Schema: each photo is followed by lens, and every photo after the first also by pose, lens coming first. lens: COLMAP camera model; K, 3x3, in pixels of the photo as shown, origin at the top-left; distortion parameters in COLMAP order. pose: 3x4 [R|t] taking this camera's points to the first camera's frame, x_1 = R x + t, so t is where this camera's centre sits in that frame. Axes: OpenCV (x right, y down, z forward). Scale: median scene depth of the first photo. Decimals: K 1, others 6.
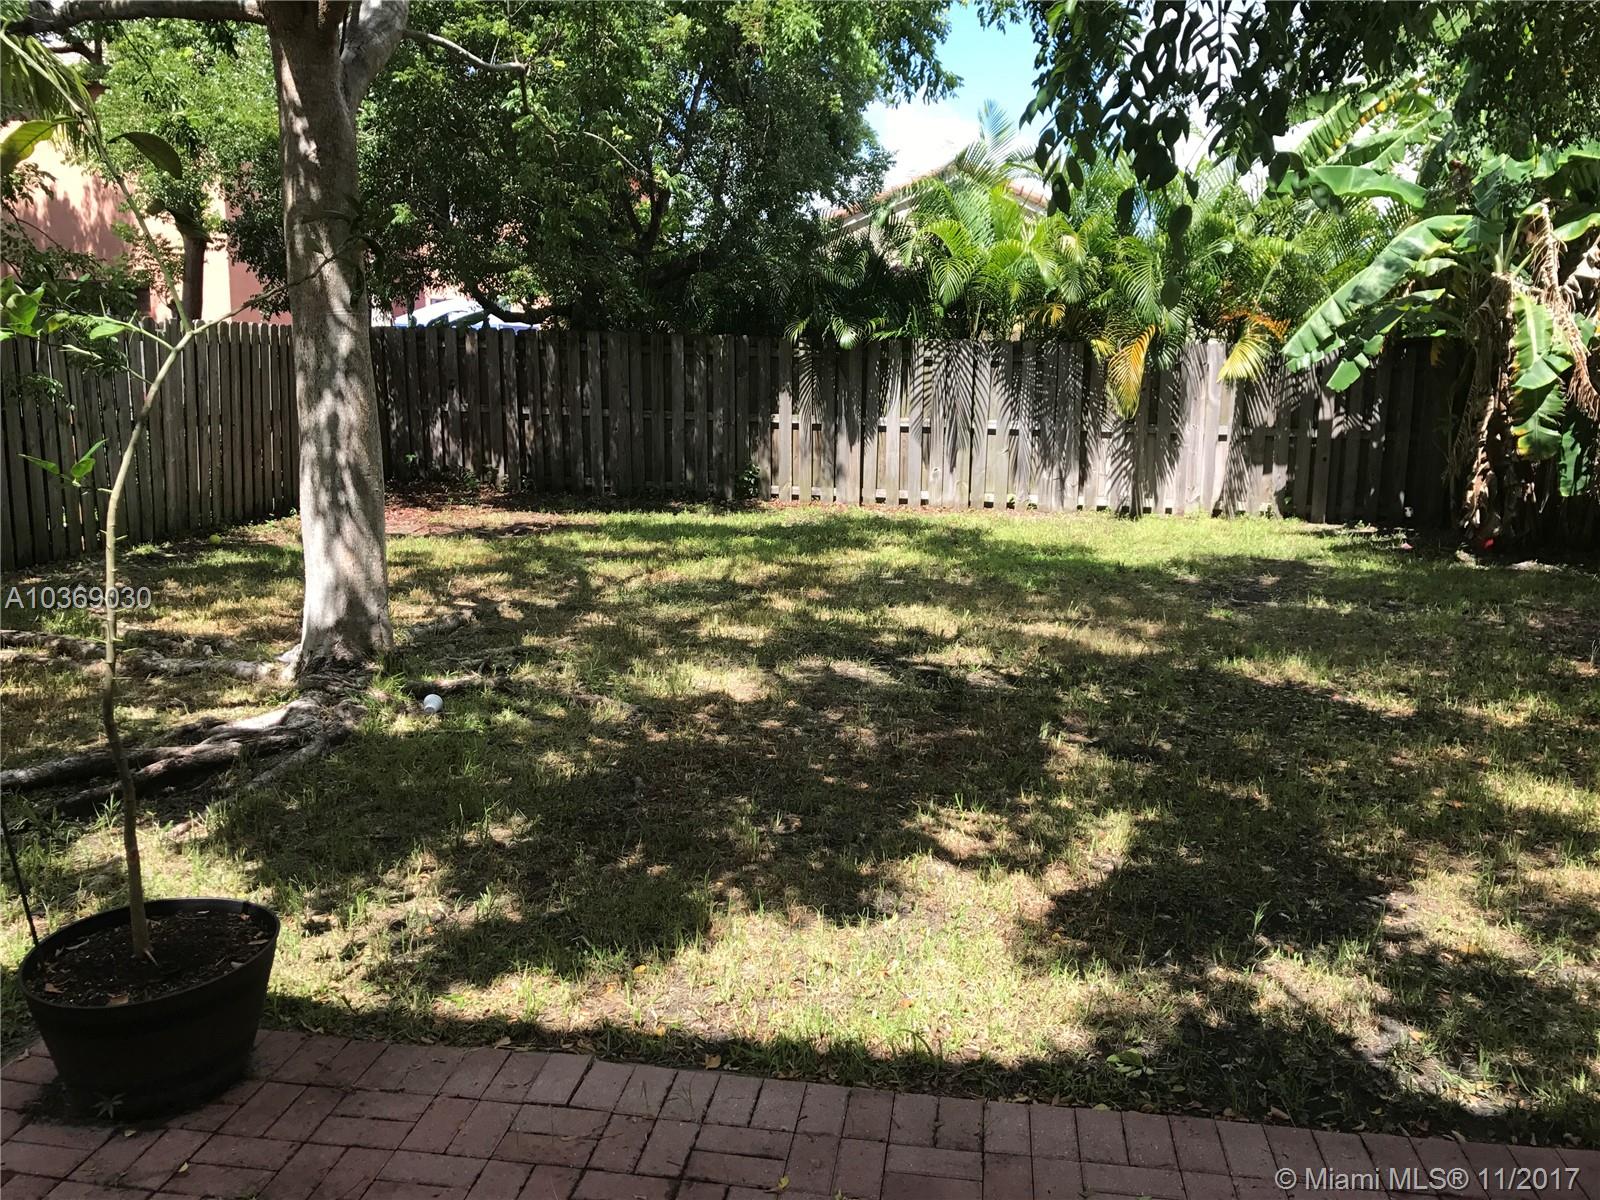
lens RADIAL K [[1310.3, 0, 800.0], [0, 1310.3, 600.0], [0, 0, 1]] dist [0.000353, -0.009367]
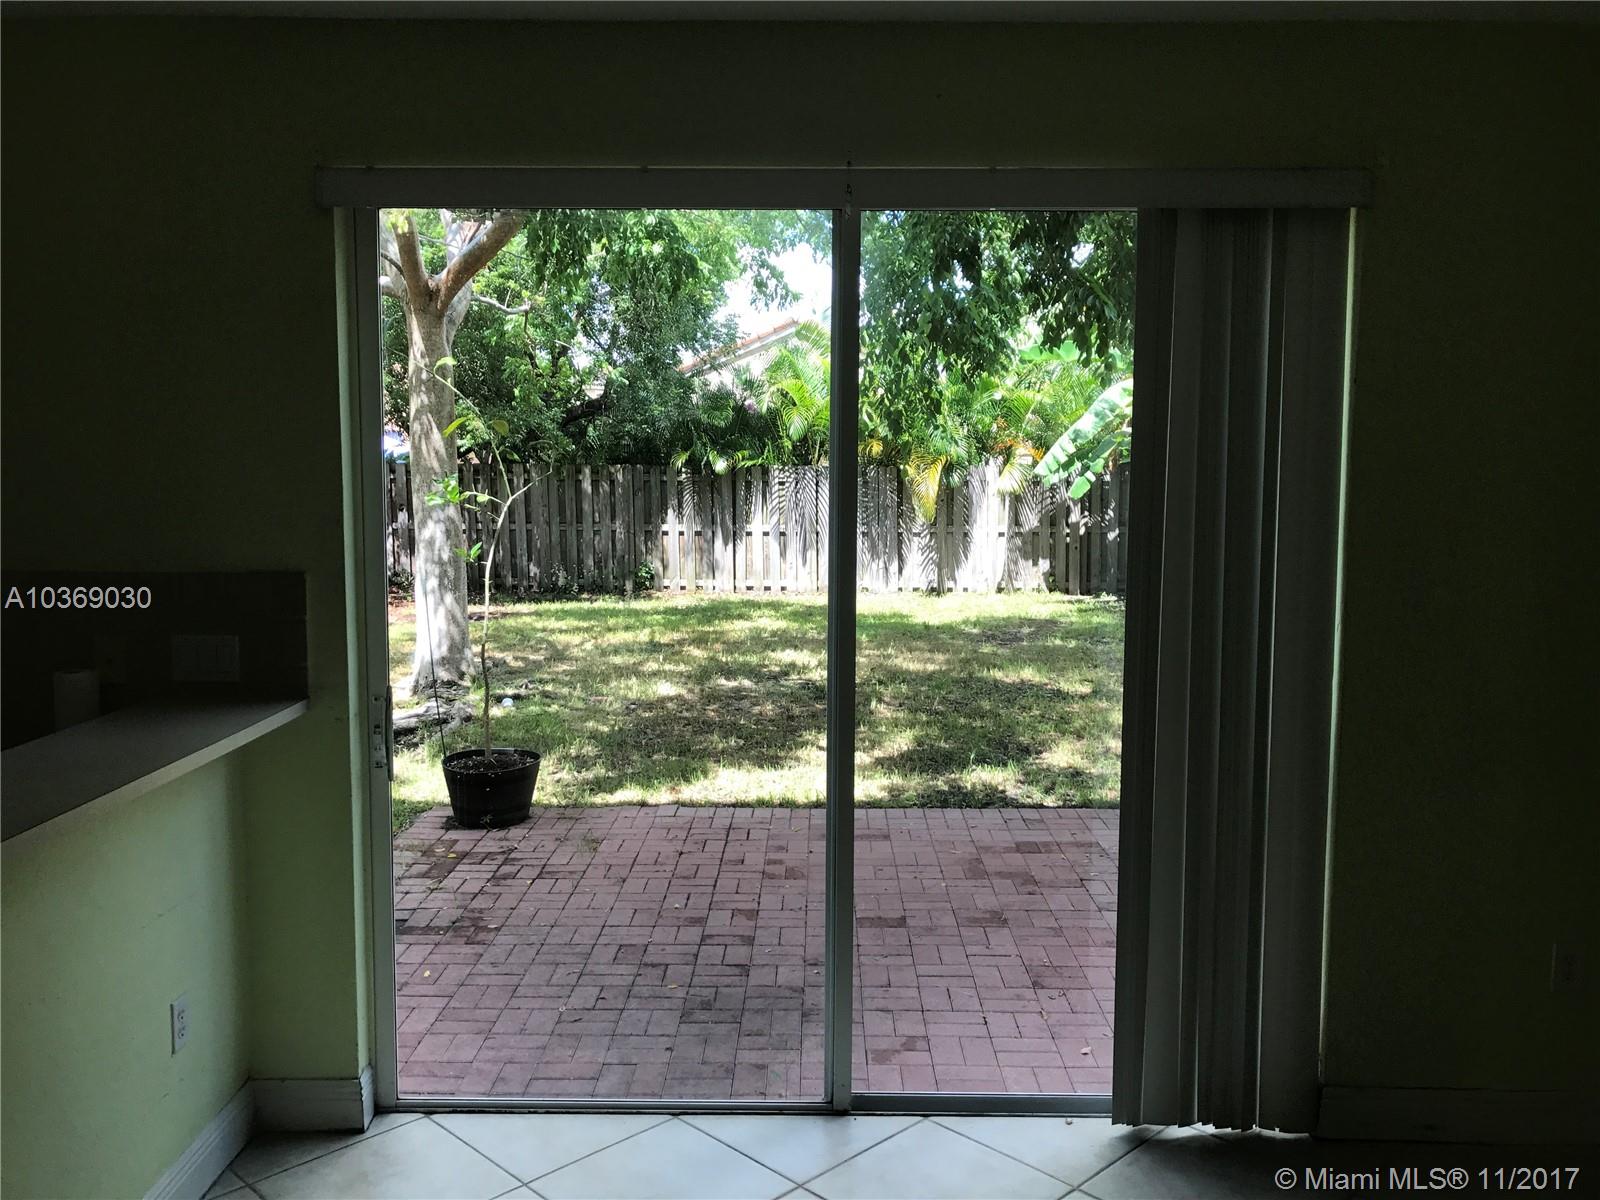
lens RADIAL K [[1302.7, 0, 792.8], [0, 1302.7, 591.7], [0, 0, 1]] dist [0.063237, -0.081707]
pose [[0.992908, -0.029021, 0.115289, -0.053223], [0.038908, 0.995667, -0.084455, 0.044989], [-0.112339, 0.088342, 0.989735, -0.335028]]
